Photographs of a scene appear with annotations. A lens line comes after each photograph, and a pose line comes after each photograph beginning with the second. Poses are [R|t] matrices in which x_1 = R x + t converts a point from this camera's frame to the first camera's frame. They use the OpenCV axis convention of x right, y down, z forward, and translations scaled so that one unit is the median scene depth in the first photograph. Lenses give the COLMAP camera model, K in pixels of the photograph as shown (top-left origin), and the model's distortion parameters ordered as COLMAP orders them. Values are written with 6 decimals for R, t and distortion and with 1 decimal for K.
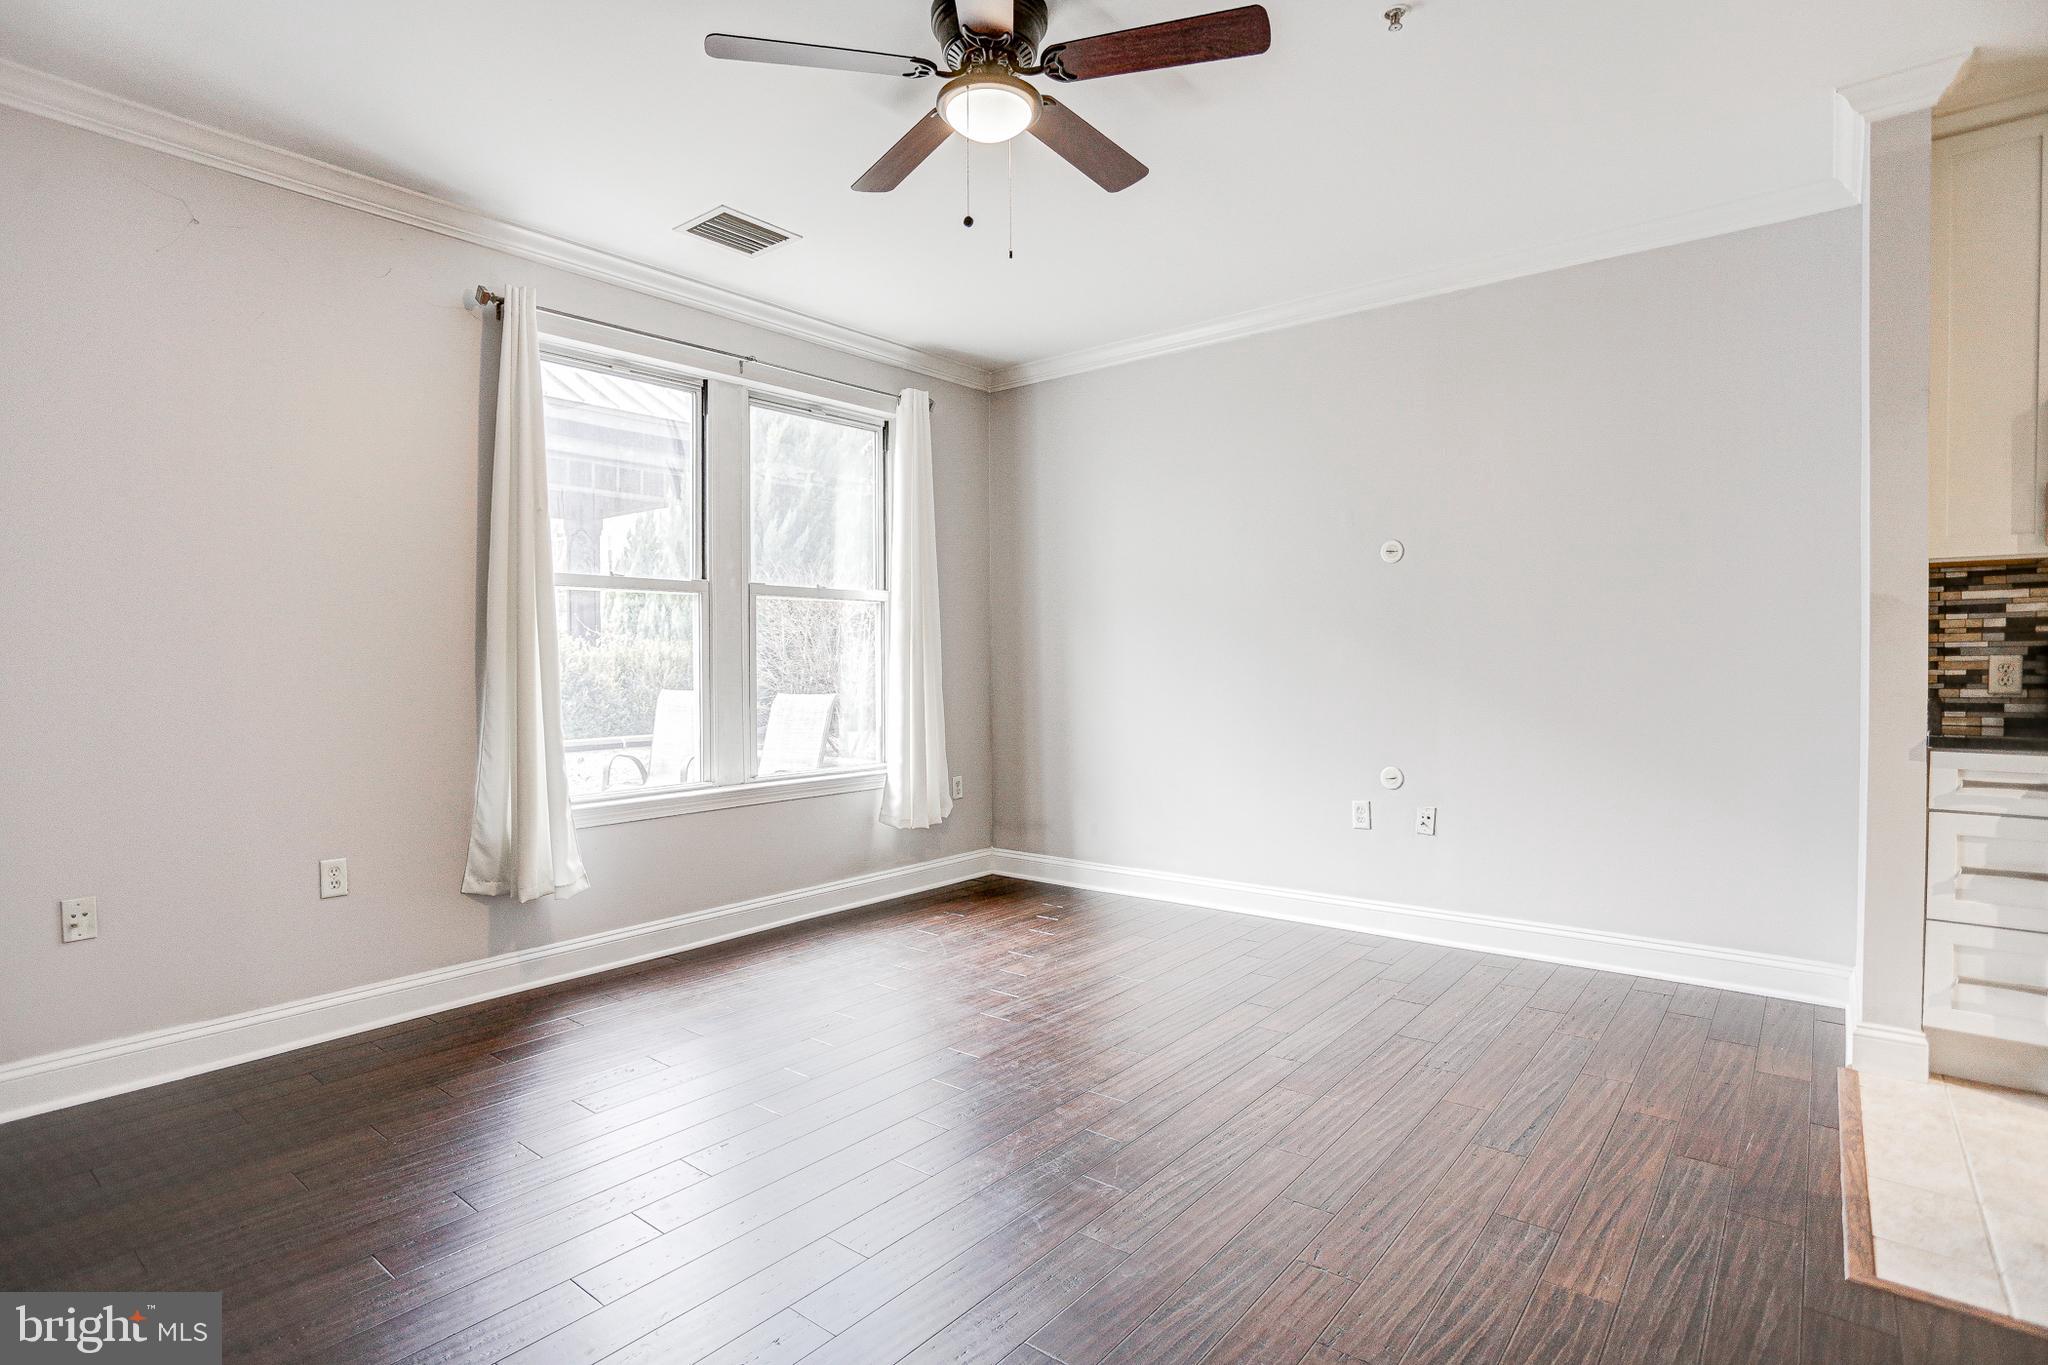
lens RADIAL K [[1029.3, 0, 1010.6], [0, 1029.3, 677.1], [0, 0, 1]] dist [-0.086191, 0.041234]
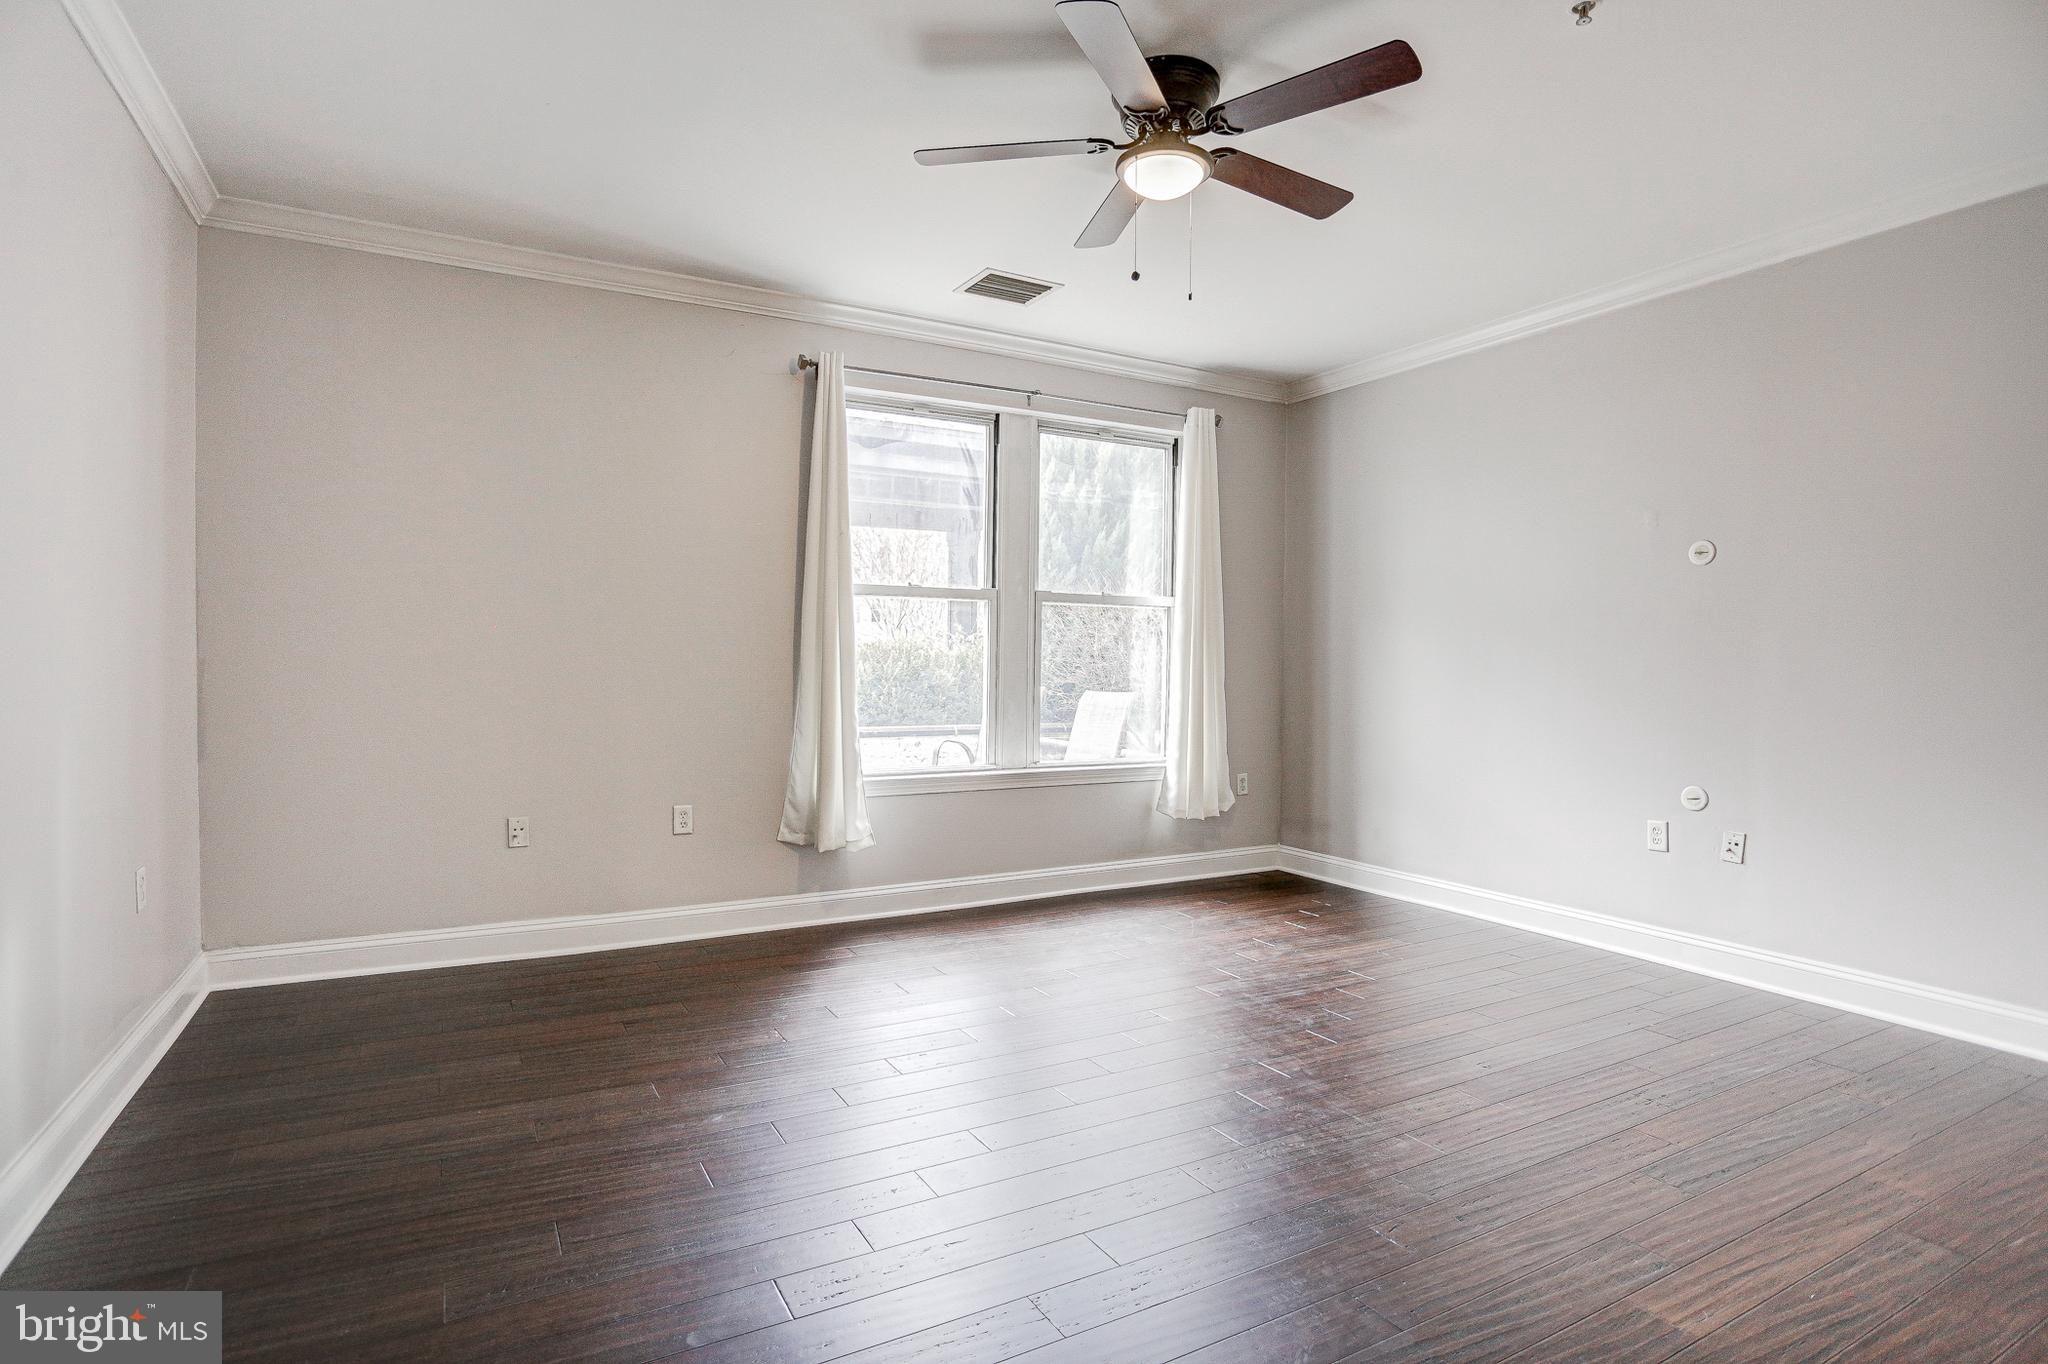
lens RADIAL K [[1004.2, 0, 1024.0], [0, 1004.2, 682.0], [0, 0, 1]] dist [-0.081846, 0.036365]
pose [[0.937422, 0.023268, -0.347418, 0.127291], [-0.021960, 0.999729, 0.007701, 0.000259], [0.347503, 0.000410, 0.937679, -0.046691]]
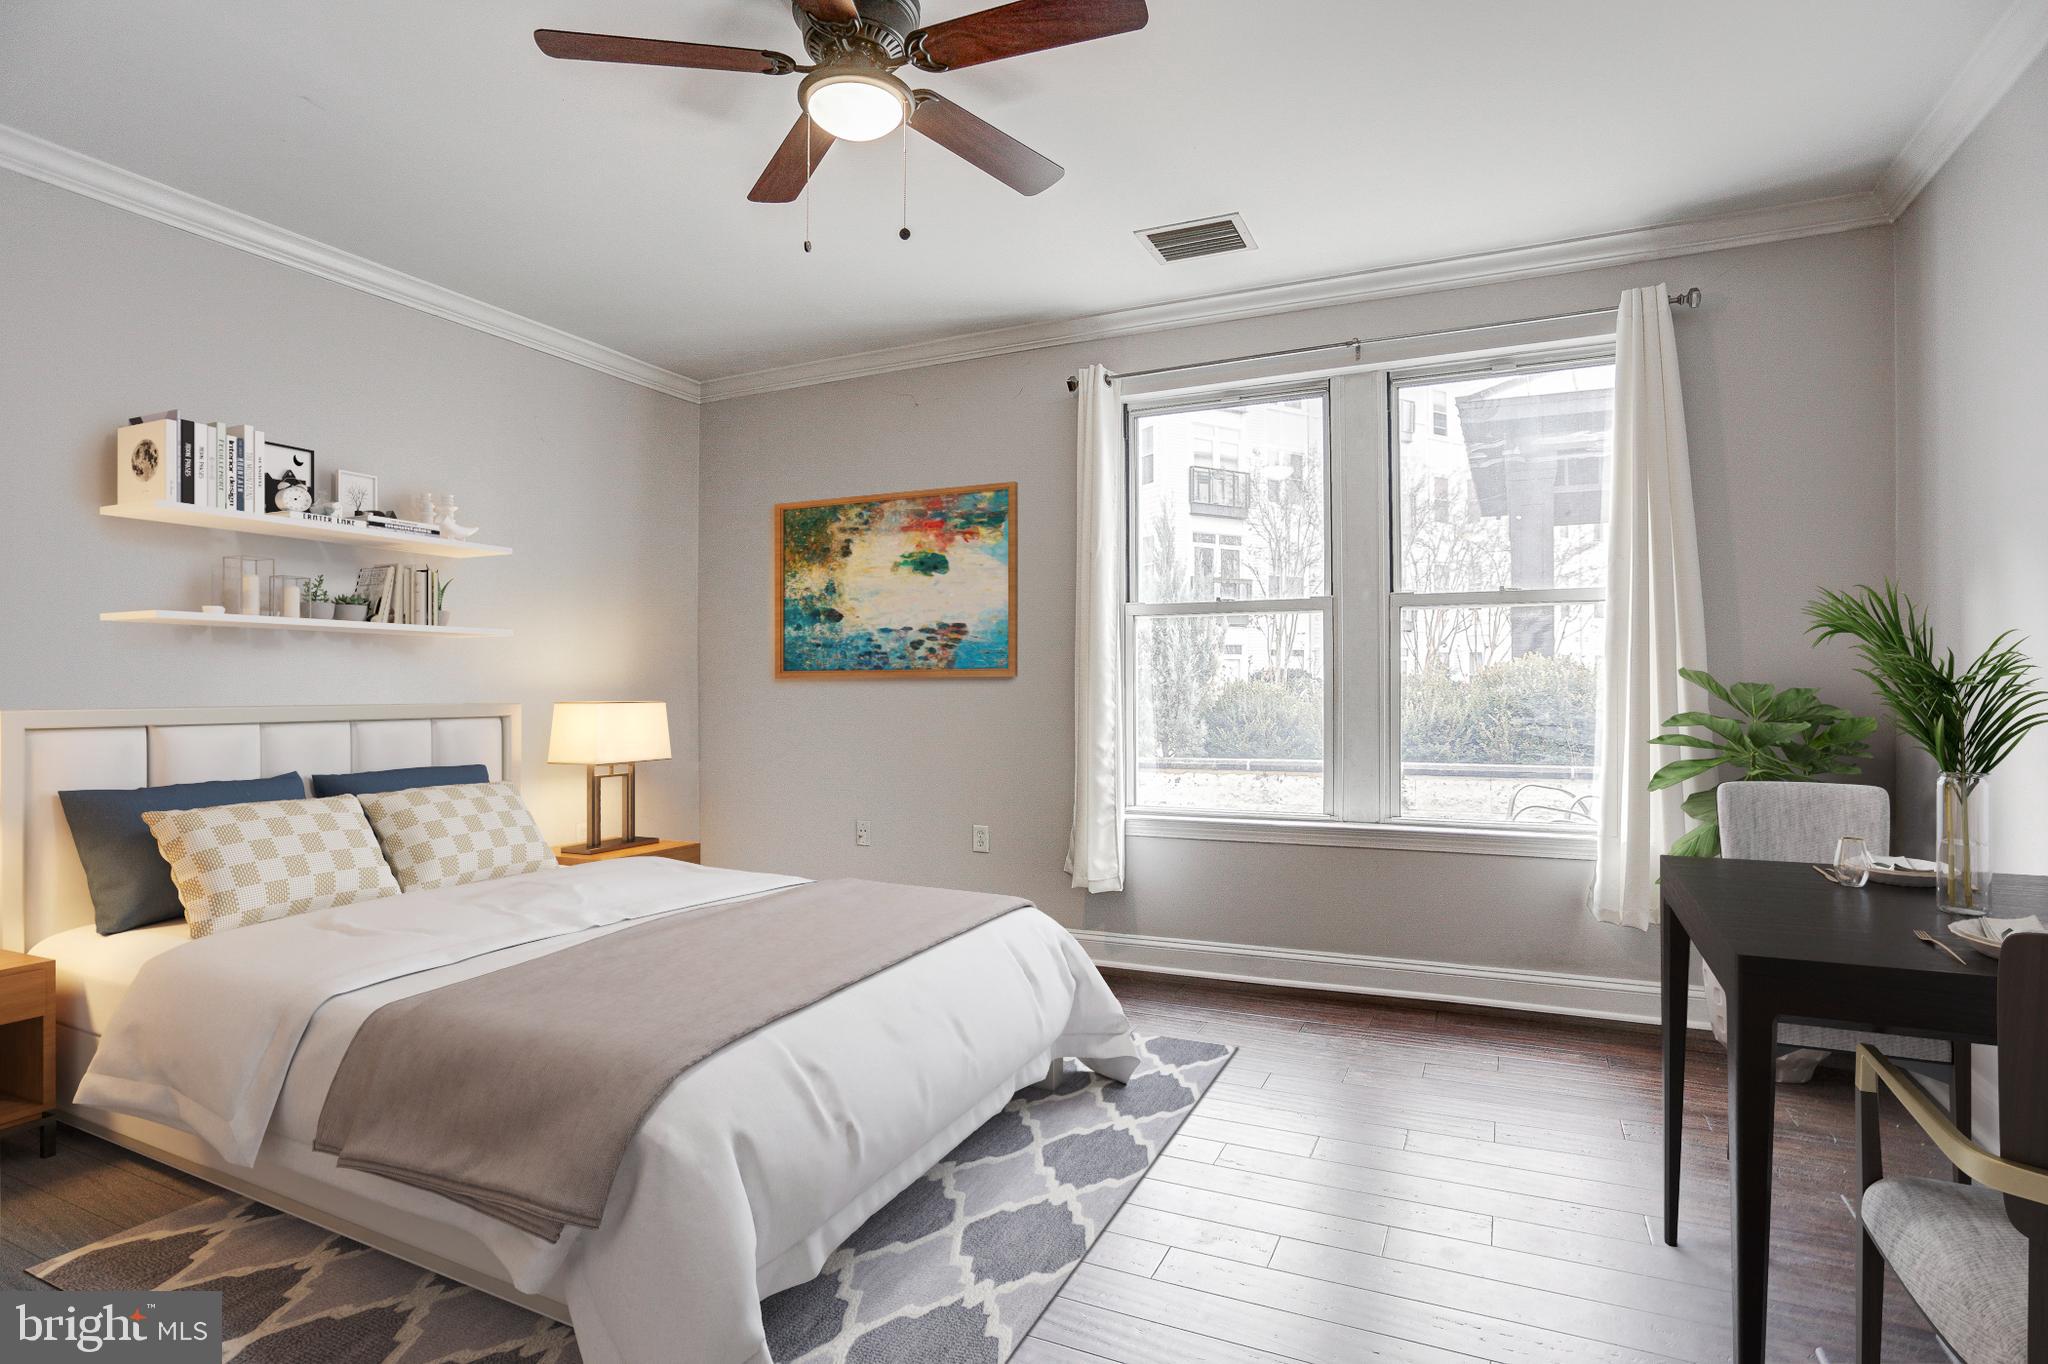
lens RADIAL K [[1004.2, 0, 1024.0], [0, 1004.2, 682.0], [0, 0, 1]] dist [-0.081846, 0.036365]
pose [[0.269222, 0.000705, -0.963078, 0.500920], [-0.013178, 0.999909, -0.002951, -0.010922], [0.962988, 0.013486, 0.269207, 0.500059]]
